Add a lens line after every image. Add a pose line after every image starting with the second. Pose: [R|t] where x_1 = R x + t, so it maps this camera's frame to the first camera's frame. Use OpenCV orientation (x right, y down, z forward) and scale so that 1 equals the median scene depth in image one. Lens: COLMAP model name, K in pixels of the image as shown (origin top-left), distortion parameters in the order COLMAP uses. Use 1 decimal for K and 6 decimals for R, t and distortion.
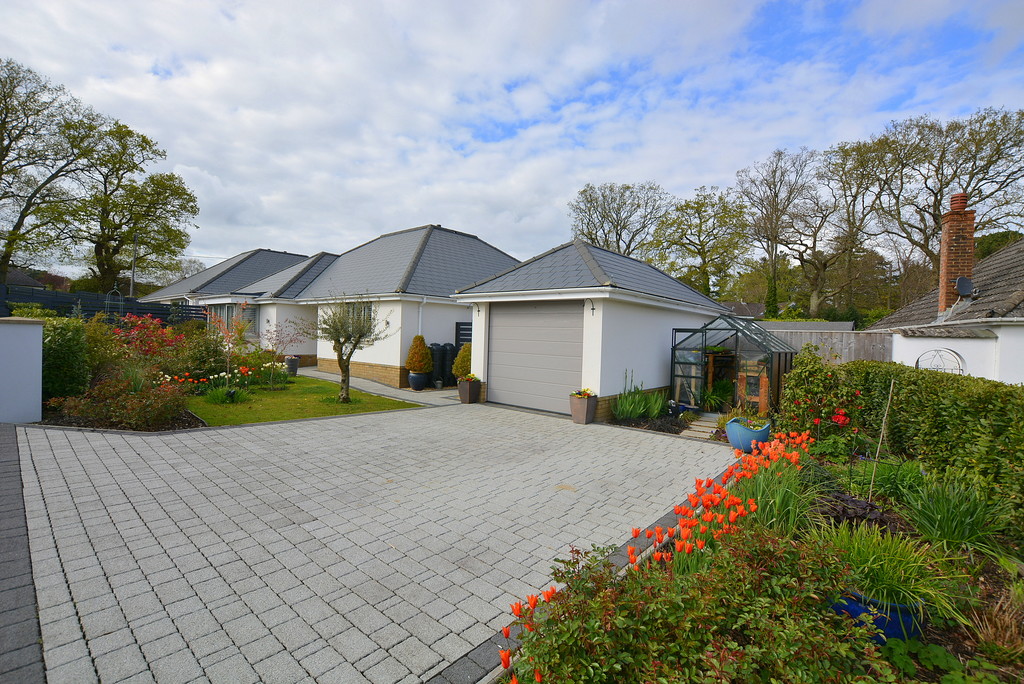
lens RADIAL K [[454.5, 0, 512.0], [0, 454.5, 342.0], [0, 0, 1]] dist [-0.038451, 0.006189]
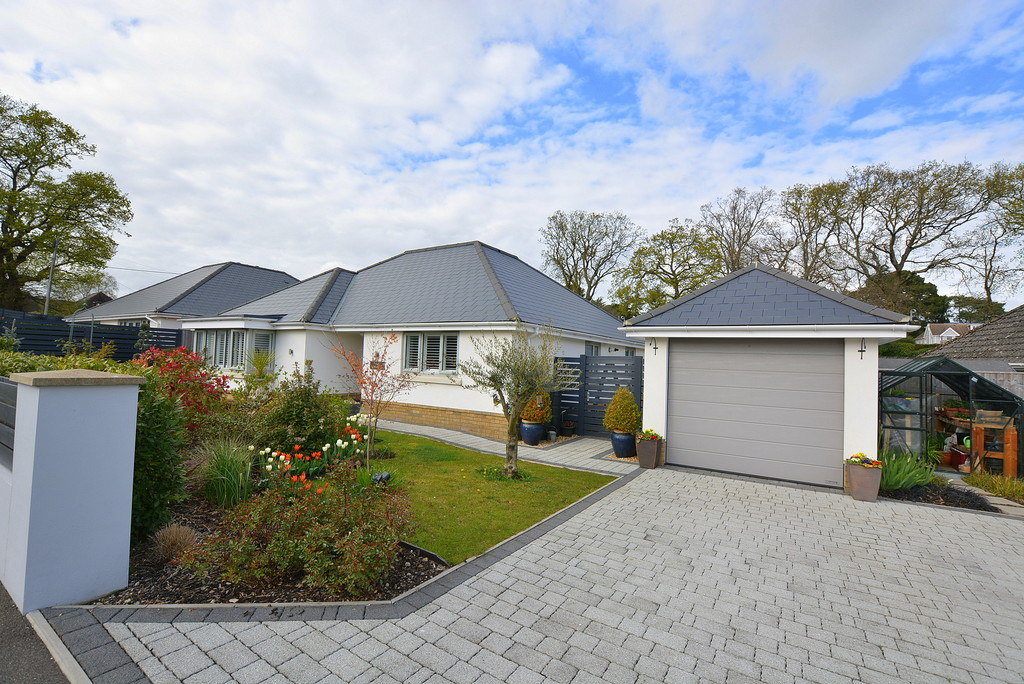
lens RADIAL K [[450.7, 0, 517.7], [0, 450.7, 343.9], [0, 0, 1]] dist [-0.038856, 0.007570]
pose [[0.988643, 0.010037, 0.149947, -0.100955], [-0.002847, 0.998839, -0.048088, -0.008921], [-0.150255, 0.047115, 0.987524, 0.062755]]
